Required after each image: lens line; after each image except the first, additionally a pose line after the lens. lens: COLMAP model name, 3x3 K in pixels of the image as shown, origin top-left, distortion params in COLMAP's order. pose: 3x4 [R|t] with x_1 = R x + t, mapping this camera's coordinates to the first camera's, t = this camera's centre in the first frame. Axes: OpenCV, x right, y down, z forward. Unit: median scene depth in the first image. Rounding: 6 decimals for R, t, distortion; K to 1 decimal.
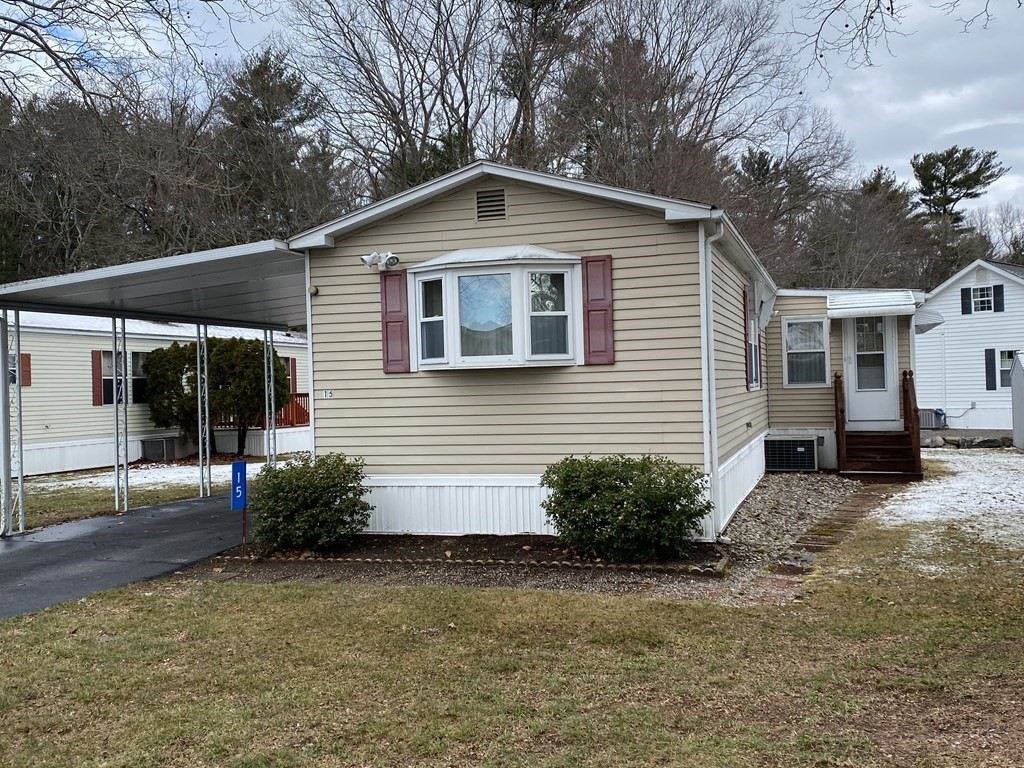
lens RADIAL K [[1004.0, 0, 509.3], [0, 1004.0, 383.7], [0, 0, 1]] dist [0.025405, 0.000000]
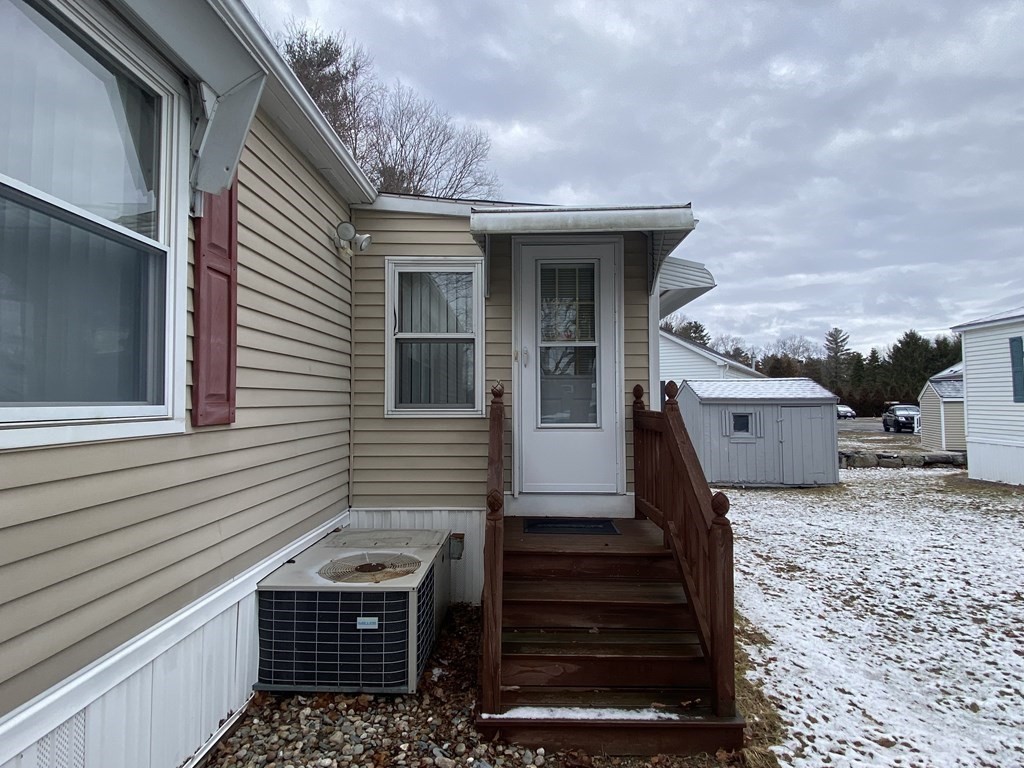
lens RADIAL K [[535.6, 0, 511.5], [0, 535.6, 380.6], [0, 0, 1]] dist [0.000715, 0.000039]
pose [[0.957120, 0.037146, 0.287300, 0.265144], [-0.027197, 0.998887, -0.038545, -0.004024], [-0.288412, 0.029079, 0.957065, 0.777343]]
